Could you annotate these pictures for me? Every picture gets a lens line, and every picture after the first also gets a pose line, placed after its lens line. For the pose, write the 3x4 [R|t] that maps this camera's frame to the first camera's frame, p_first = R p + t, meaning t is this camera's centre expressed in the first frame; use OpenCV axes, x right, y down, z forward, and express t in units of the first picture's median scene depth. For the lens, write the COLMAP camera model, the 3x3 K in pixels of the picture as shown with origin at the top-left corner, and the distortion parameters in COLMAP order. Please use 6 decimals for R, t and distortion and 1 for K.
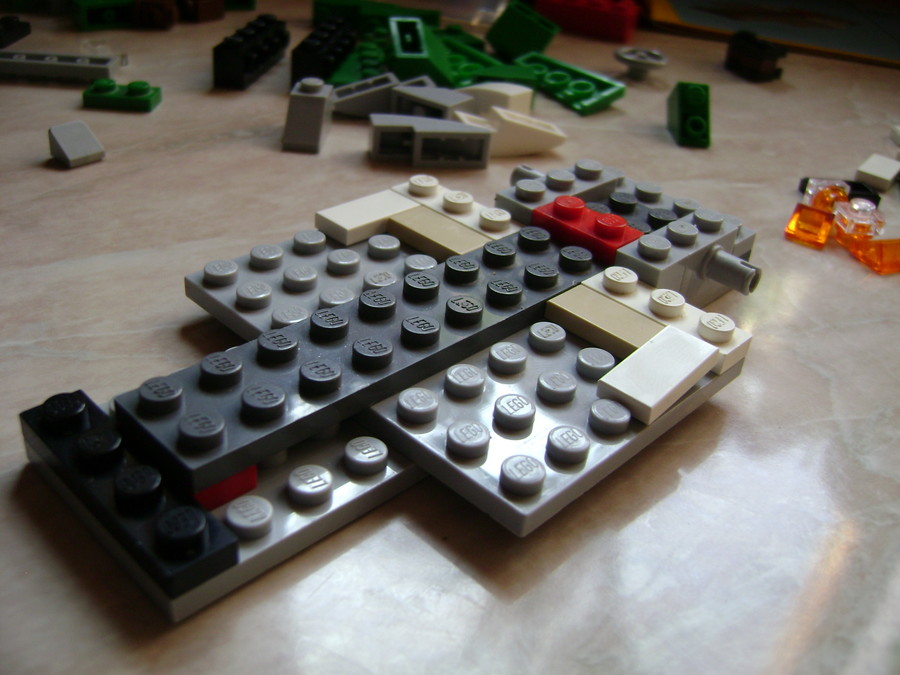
lens RADIAL K [[919.7, 0, 449.9], [0, 919.7, 338.8], [0, 0, 1]] dist [-0.181554, 0.103677]
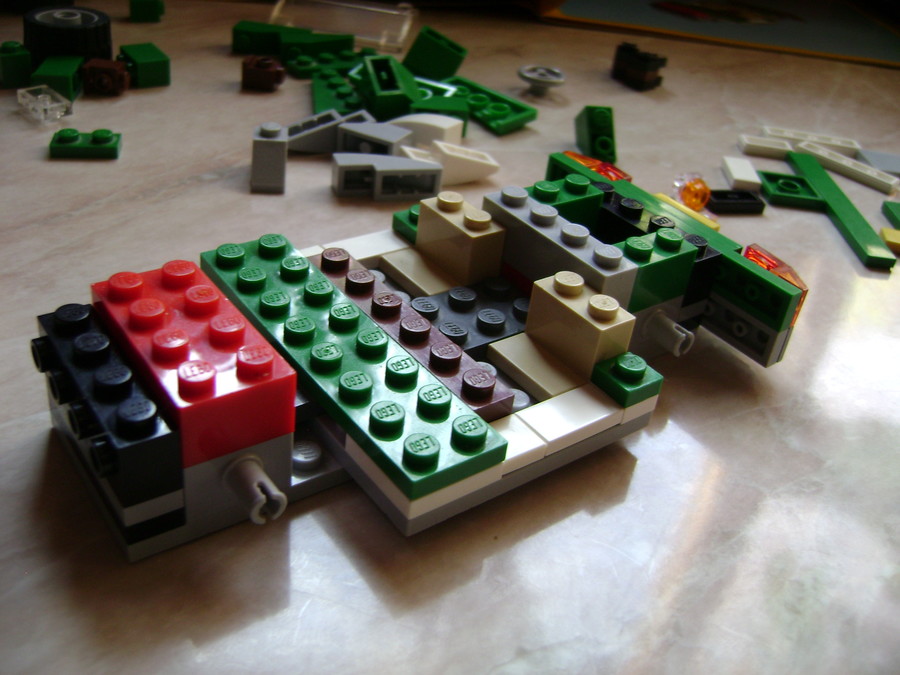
lens RADIAL K [[919.7, 0, 449.9], [0, 919.7, 338.8], [0, 0, 1]] dist [-0.181554, 0.103677]
pose [[0.985038, -0.073350, 0.155946, -0.128383], [0.067166, 0.996746, 0.044569, -0.062261], [-0.158708, -0.033427, 0.986760, -0.124852]]
